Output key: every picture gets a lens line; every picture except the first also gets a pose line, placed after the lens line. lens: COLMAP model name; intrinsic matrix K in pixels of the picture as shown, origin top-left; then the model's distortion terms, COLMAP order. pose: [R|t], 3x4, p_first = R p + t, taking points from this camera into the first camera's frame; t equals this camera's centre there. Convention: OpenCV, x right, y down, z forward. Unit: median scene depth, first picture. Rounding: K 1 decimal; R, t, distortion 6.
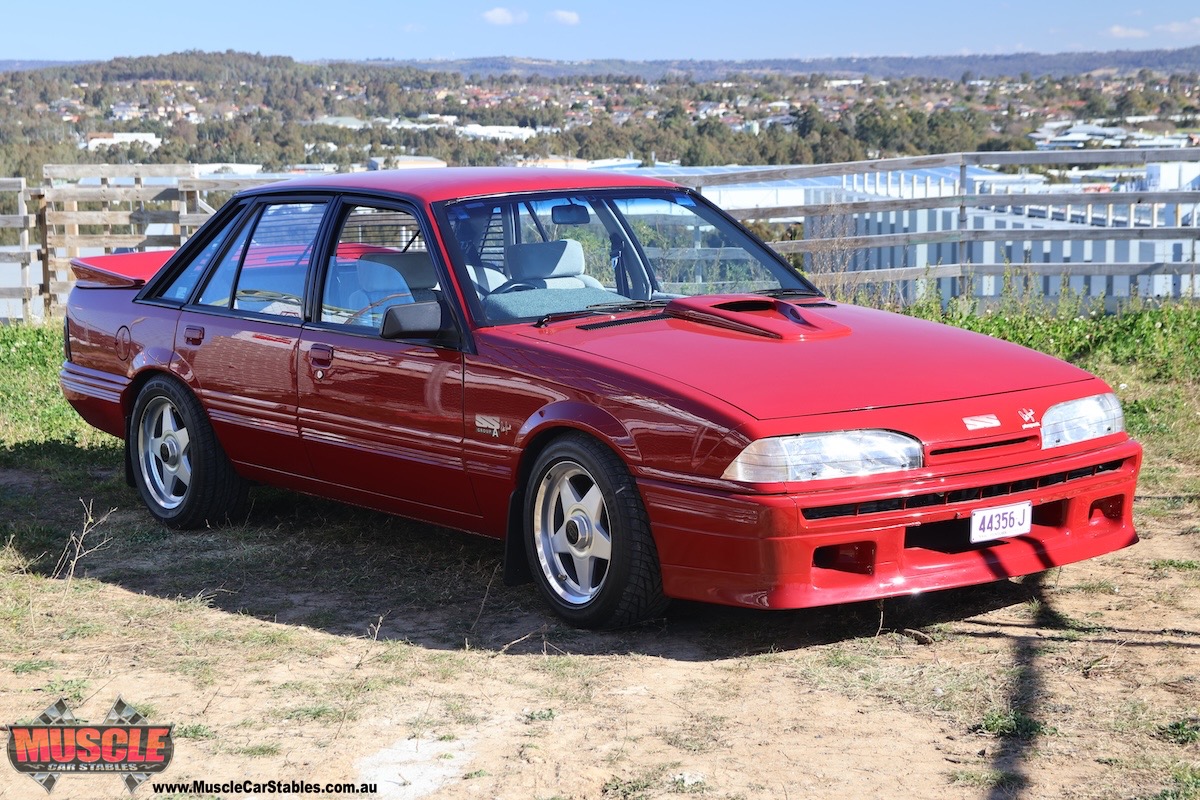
lens RADIAL K [[2543.4, 0, 600.2], [0, 2543.4, 400.2], [0, 0, 1]] dist [0.084558, 0.000000]
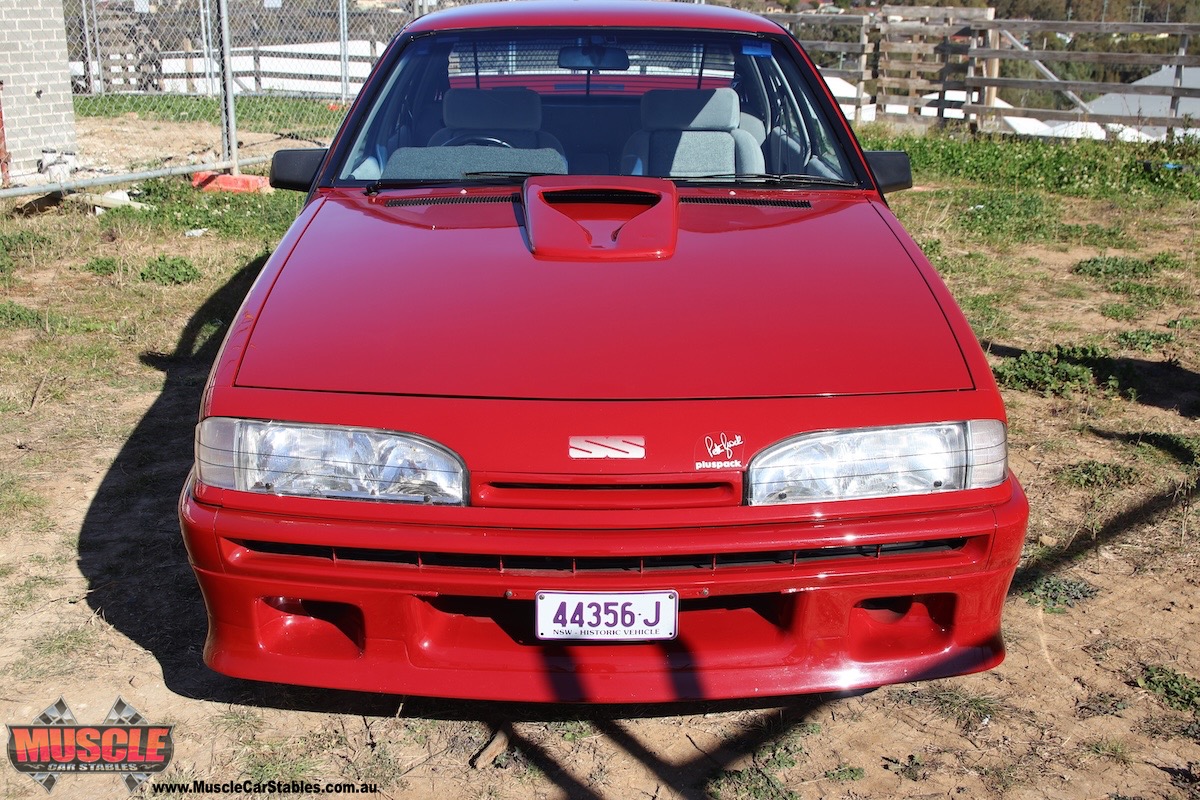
lens RADIAL K [[1433.8, 0, 599.7], [0, 1433.8, 399.1], [0, 0, 1]] dist [0.001709, 0.000000]
pose [[0.789997, 0.189261, -0.583168, 0.340169], [-0.085618, 0.975897, 0.200733, -0.070425], [0.607103, -0.108649, 0.787160, 0.718683]]
